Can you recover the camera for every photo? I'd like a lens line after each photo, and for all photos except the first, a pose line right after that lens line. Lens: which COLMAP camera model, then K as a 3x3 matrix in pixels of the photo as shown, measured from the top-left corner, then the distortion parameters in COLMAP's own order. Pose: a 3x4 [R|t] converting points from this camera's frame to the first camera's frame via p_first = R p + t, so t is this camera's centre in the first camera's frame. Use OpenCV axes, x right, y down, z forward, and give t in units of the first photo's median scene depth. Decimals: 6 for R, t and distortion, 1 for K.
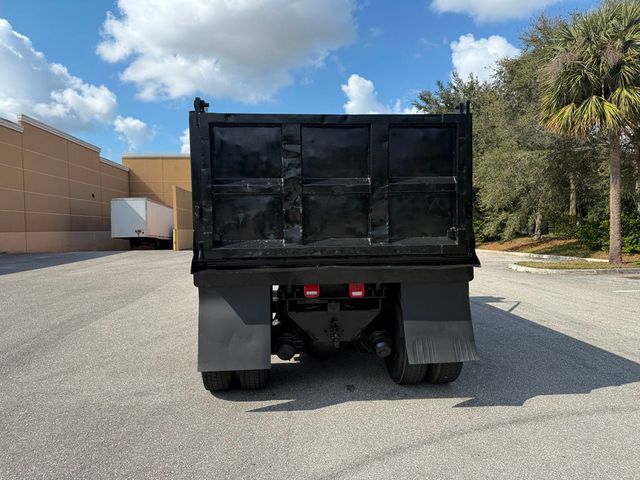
lens RADIAL K [[452.7, 0, 316.8], [0, 452.7, 238.9], [0, 0, 1]] dist [0.046860, -0.059686]
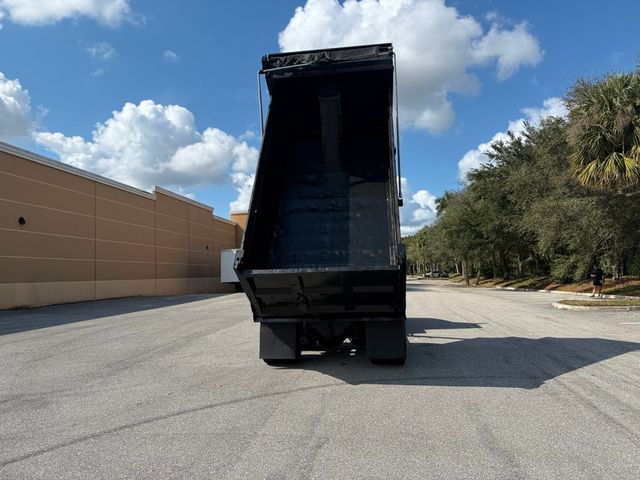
lens RADIAL K [[452.7, 0, 316.8], [0, 452.7, 238.9], [0, 0, 1]] dist [0.046860, -0.059686]
pose [[0.976706, -0.030530, -0.212401, 0.121294], [0.009595, 0.995050, -0.098907, 0.007029], [0.214369, 0.094565, 0.972164, -0.257099]]
